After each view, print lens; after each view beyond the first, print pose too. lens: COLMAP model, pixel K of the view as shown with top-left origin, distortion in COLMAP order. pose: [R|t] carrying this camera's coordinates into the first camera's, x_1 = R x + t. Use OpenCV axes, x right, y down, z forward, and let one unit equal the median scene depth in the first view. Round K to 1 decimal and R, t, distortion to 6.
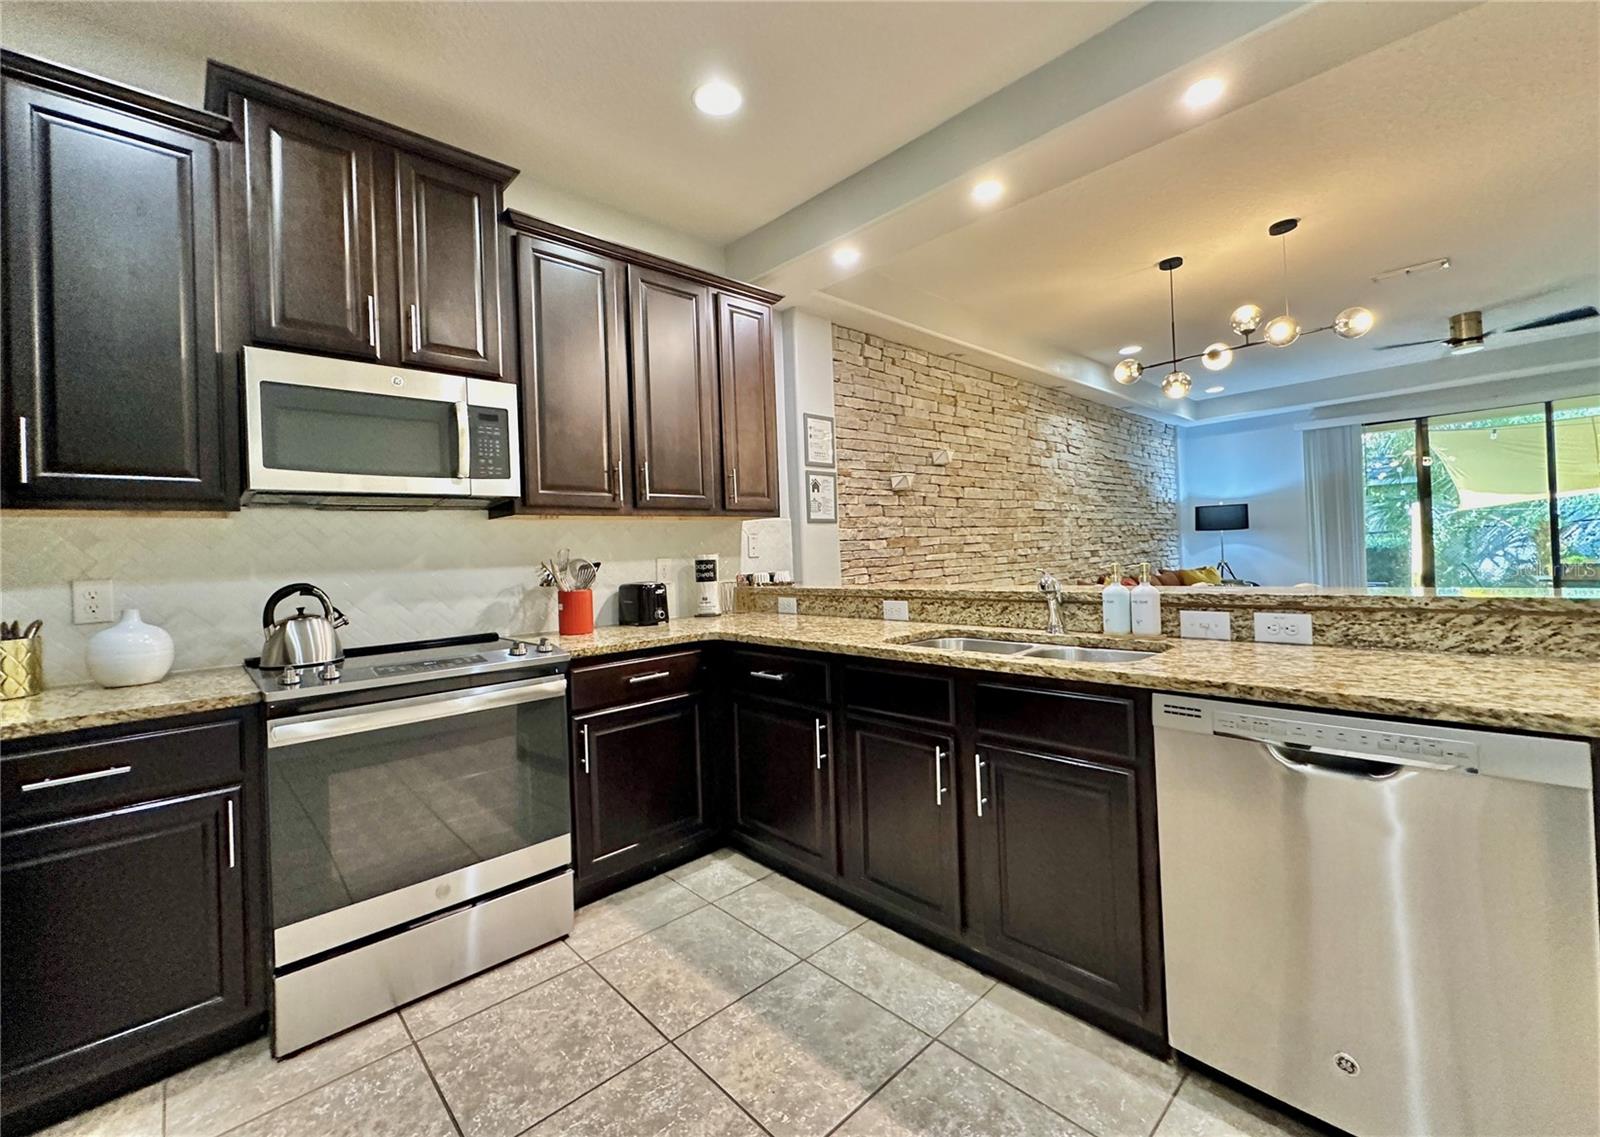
lens RADIAL K [[649.9, 0, 776.9], [0, 649.9, 548.5], [0, 0, 1]] dist [-0.002476, -0.000109]
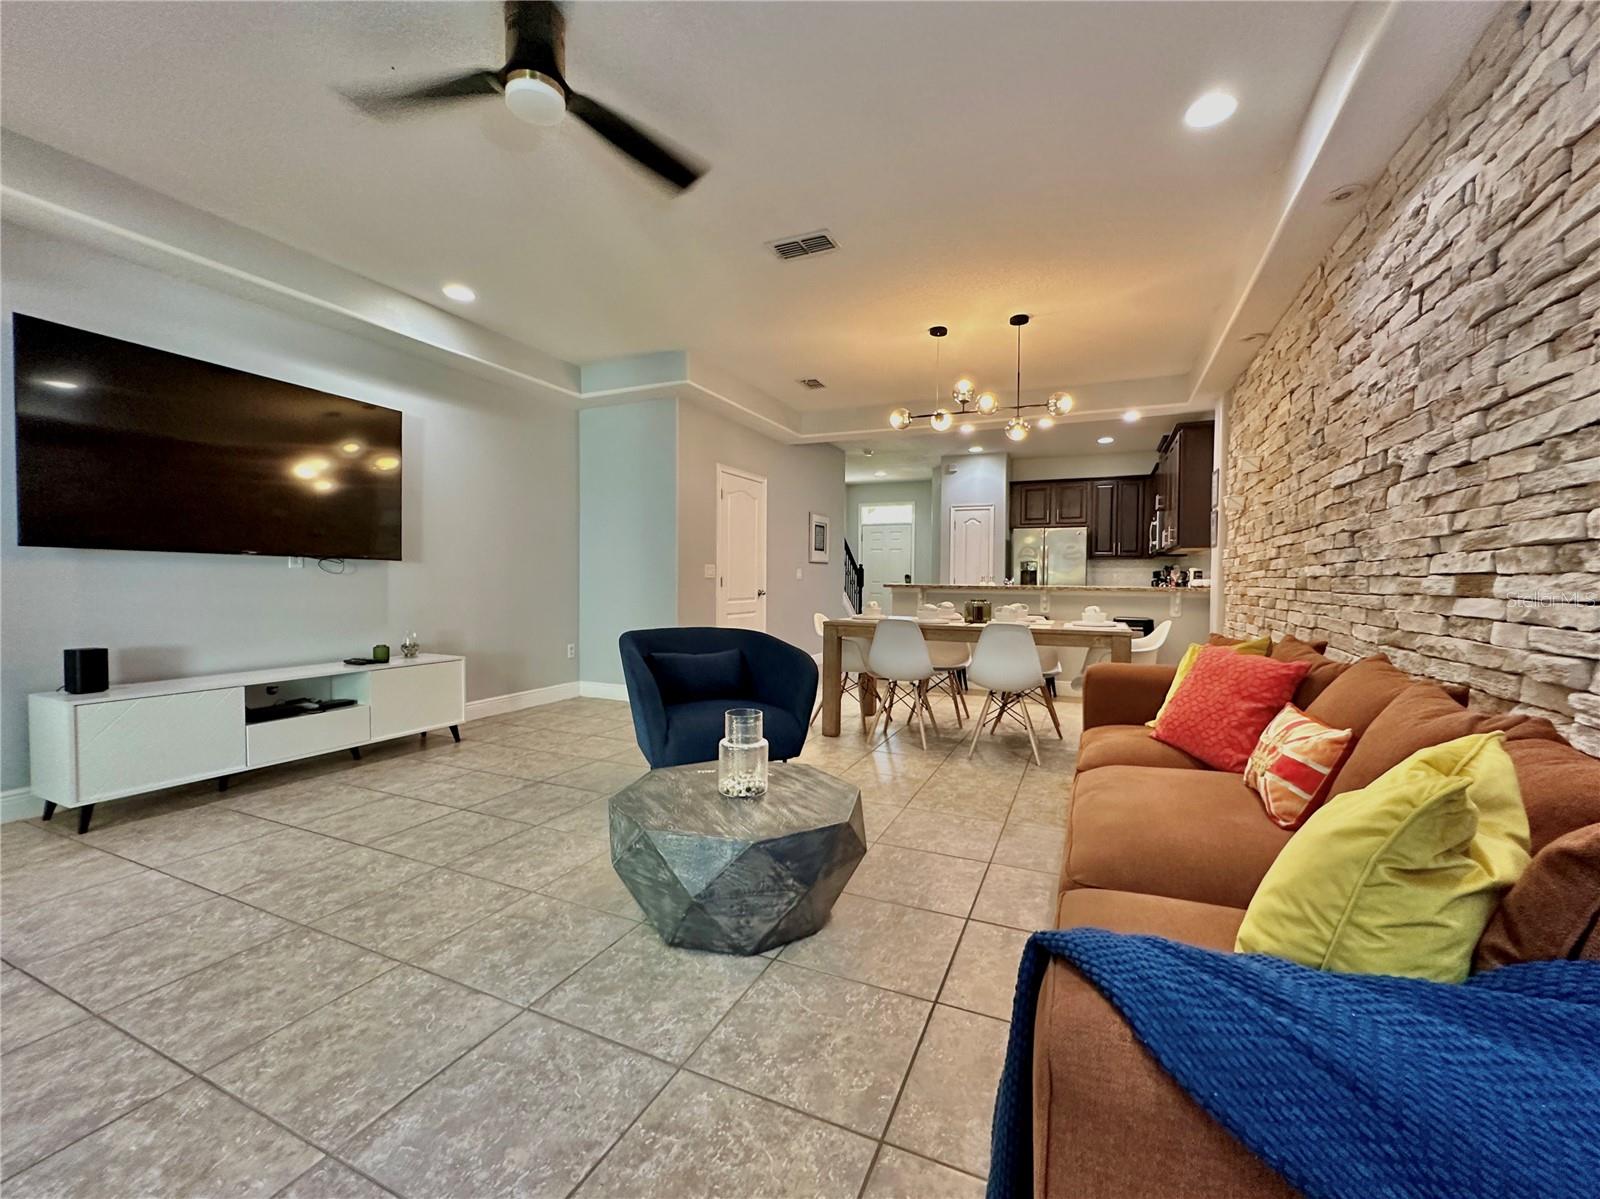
lens RADIAL K [[658.1, 0, 800.0], [0, 658.1, 599.5], [0, 0, 1]] dist [-0.000845, -0.000172]
pose [[-0.916041, 0.048168, -0.398183, 2.075746], [0.035923, 0.998626, 0.038161, -0.017675], [0.399474, 0.020653, -0.916512, 2.736071]]
